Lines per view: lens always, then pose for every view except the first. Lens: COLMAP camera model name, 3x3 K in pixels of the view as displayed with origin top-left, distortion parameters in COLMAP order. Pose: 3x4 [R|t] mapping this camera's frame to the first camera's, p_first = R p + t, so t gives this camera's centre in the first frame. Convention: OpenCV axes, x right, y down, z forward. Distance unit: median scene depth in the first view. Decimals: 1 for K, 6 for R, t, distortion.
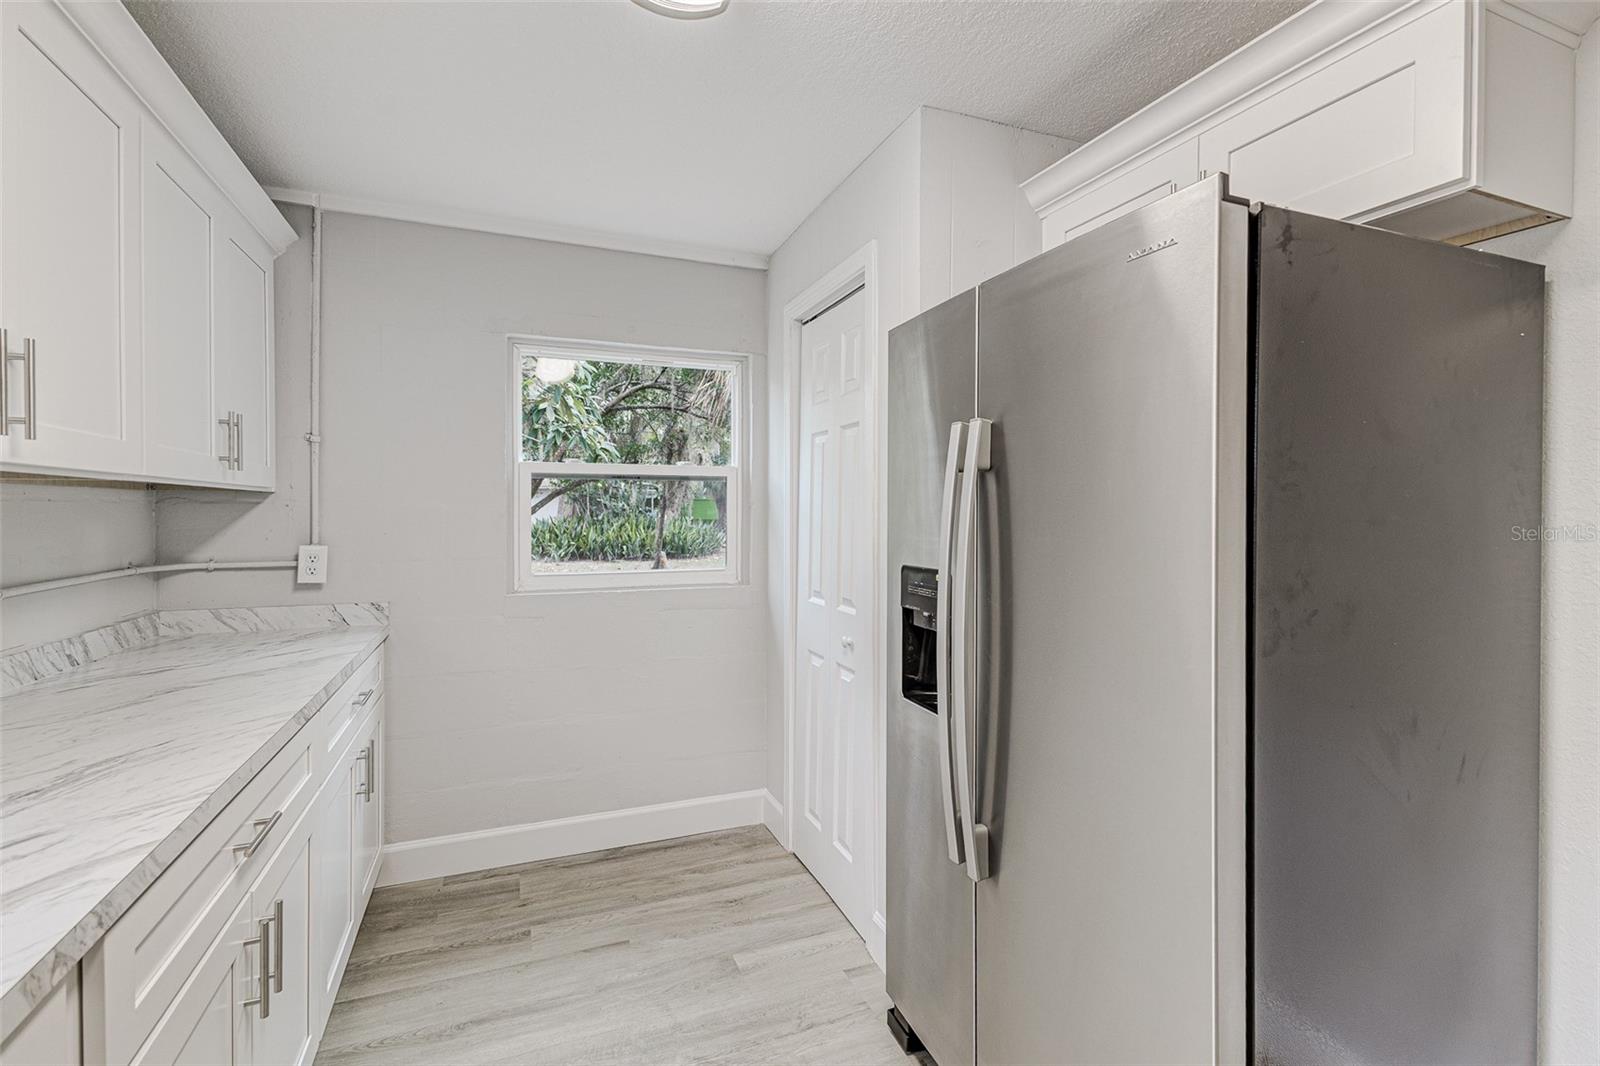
lens RADIAL K [[698.7, 0, 774.1], [0, 698.7, 516.0], [0, 0, 1]] dist [0.010963, -0.003426]
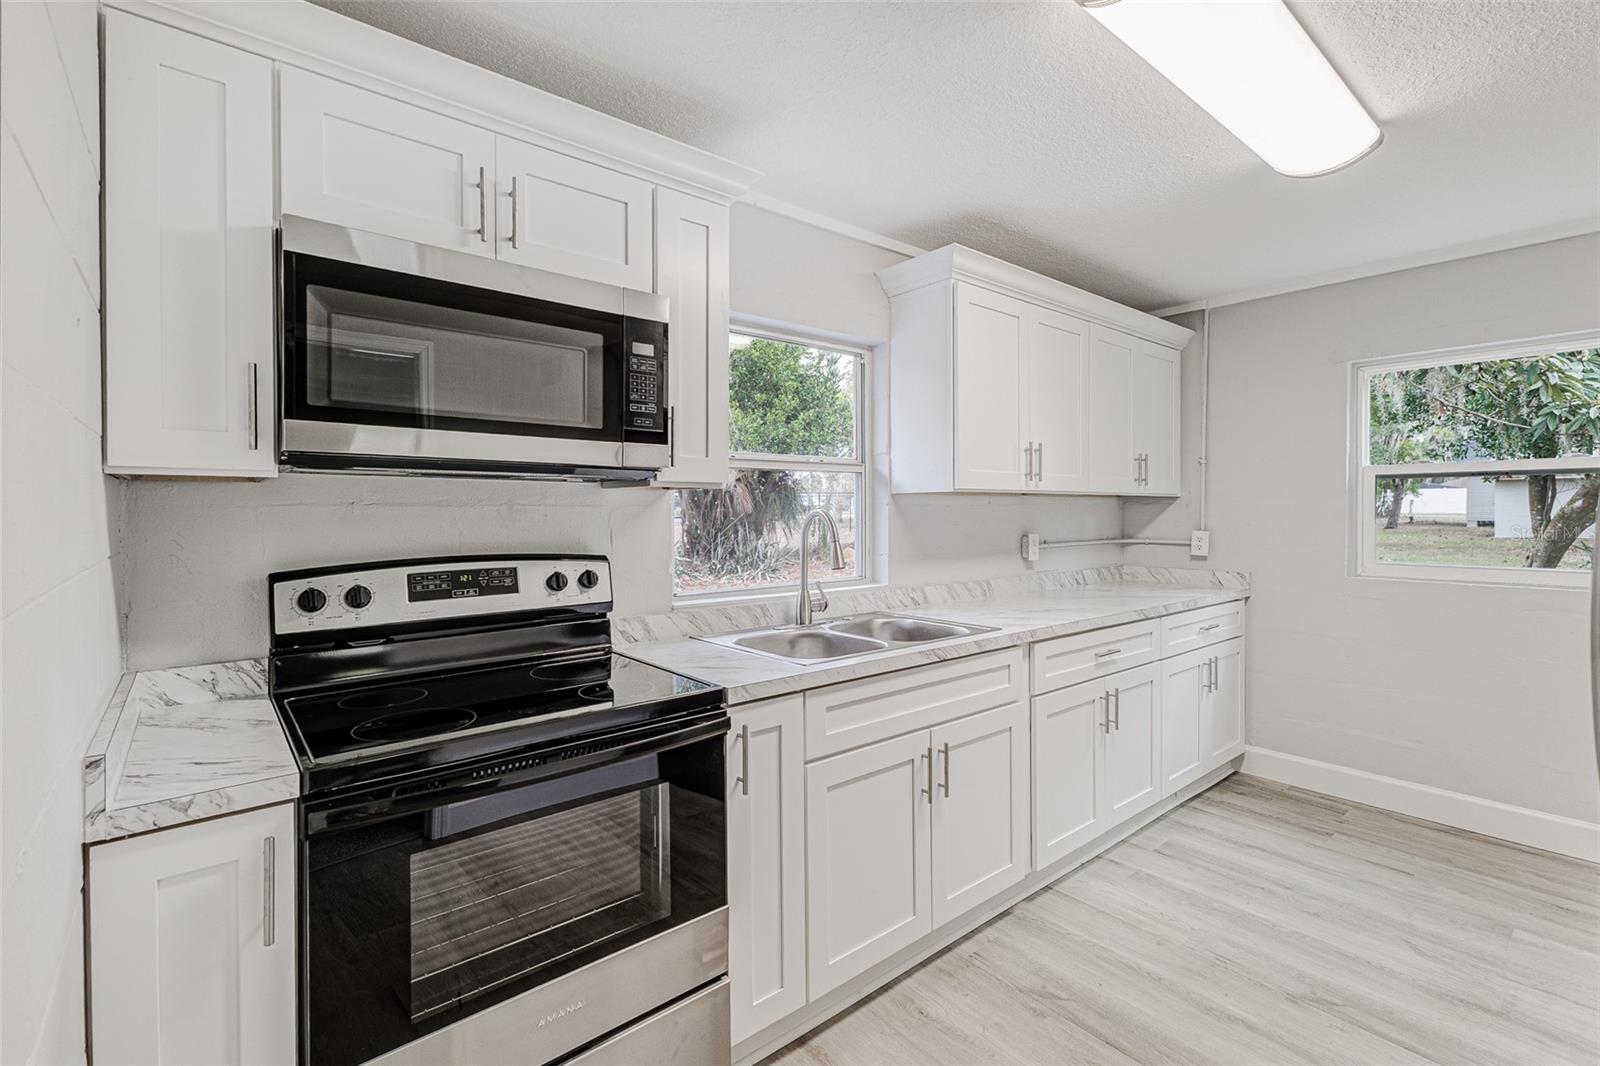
lens RADIAL K [[698.7, 0, 806.3], [0, 698.7, 520.2], [0, 0, 1]] dist [0.010963, -0.003426]
pose [[0.309574, 0.009581, -0.950827, 0.544862], [-0.003709, 0.999954, 0.008868, 0.008110], [0.950868, 0.000782, 0.309595, -0.300869]]
